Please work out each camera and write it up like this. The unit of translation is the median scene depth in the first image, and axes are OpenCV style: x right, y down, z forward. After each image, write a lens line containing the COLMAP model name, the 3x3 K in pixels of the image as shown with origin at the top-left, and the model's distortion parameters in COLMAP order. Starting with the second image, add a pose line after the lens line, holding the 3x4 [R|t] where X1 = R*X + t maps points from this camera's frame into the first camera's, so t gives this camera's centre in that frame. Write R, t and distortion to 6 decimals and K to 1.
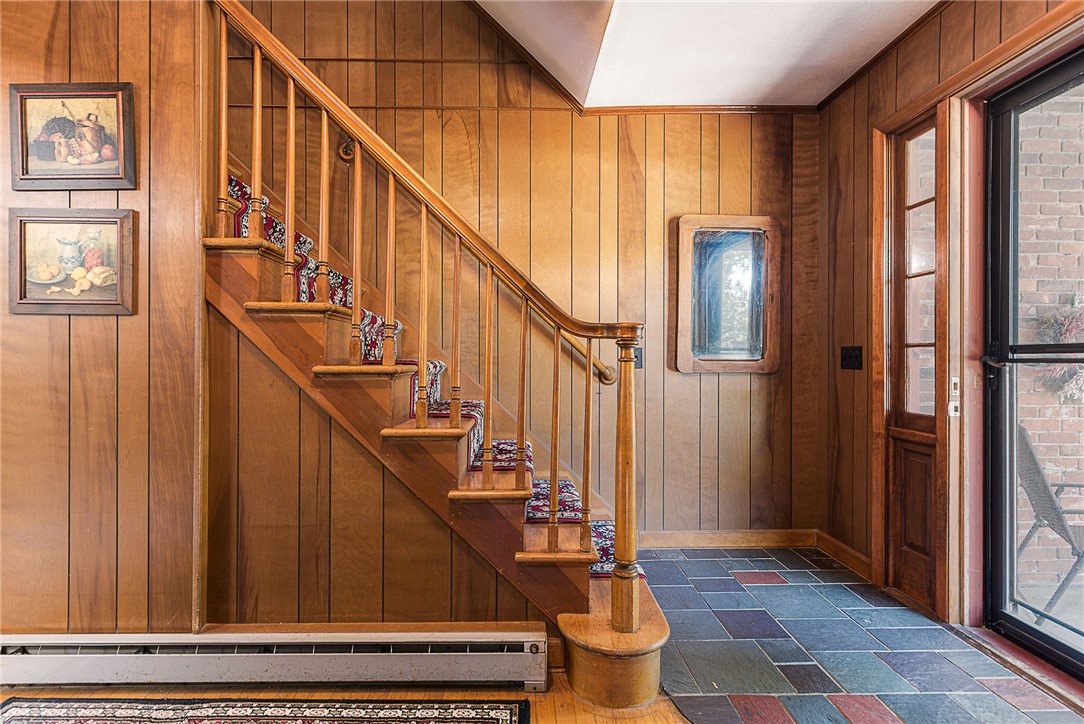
lens RADIAL K [[502.7, 0, 534.0], [0, 502.7, 358.5], [0, 0, 1]] dist [0.000531, -0.000645]
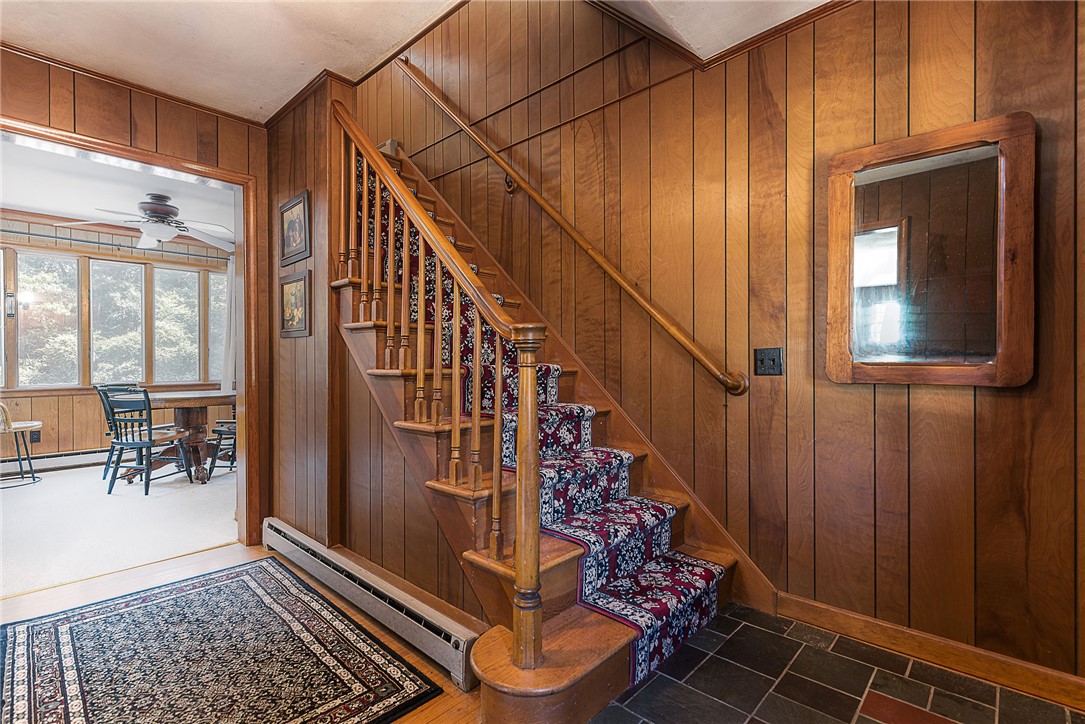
lens RADIAL K [[498.2, 0, 542.5], [0, 498.2, 362.0], [0, 0, 1]] dist [0.002518, -0.000409]
pose [[0.722178, -0.002502, -0.691702, 0.528983], [0.004821, 0.999987, 0.001416, -0.003230], [0.691690, -0.004357, 0.722181, 0.242360]]
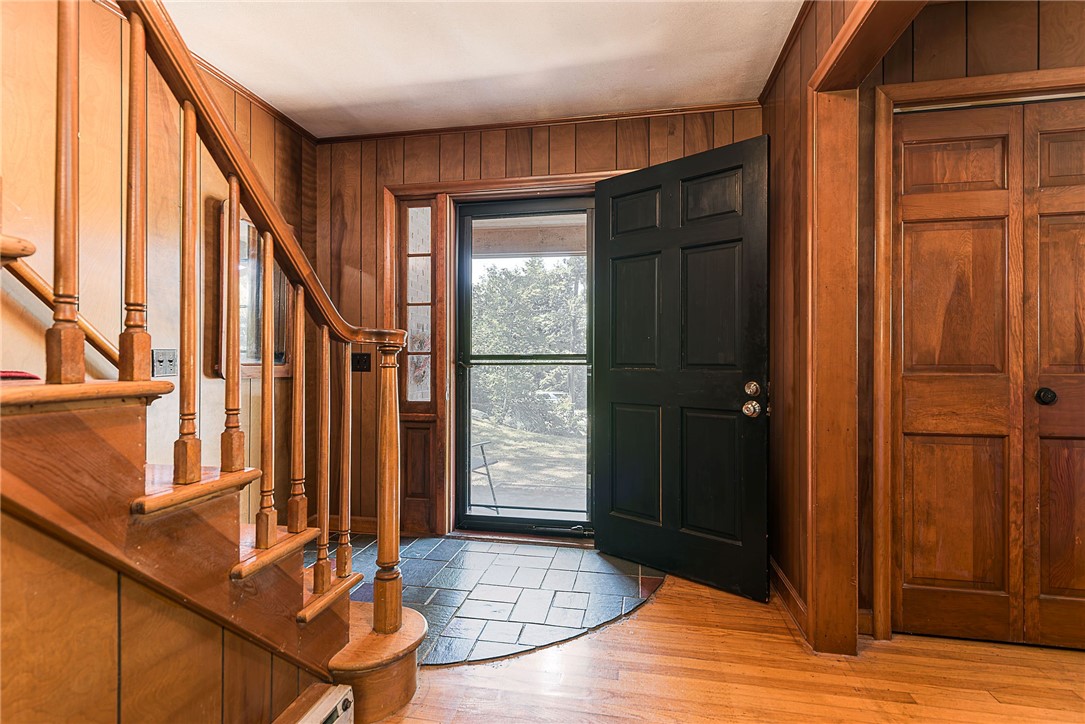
lens RADIAL K [[498.2, 0, 542.5], [0, 498.2, 362.0], [0, 0, 1]] dist [0.002518, -0.000409]
pose [[0.201411, -0.001181, 0.979506, -0.482725], [0.000701, 0.999999, 0.001062, -0.003630], [-0.979507, 0.000473, 0.201411, 0.316505]]
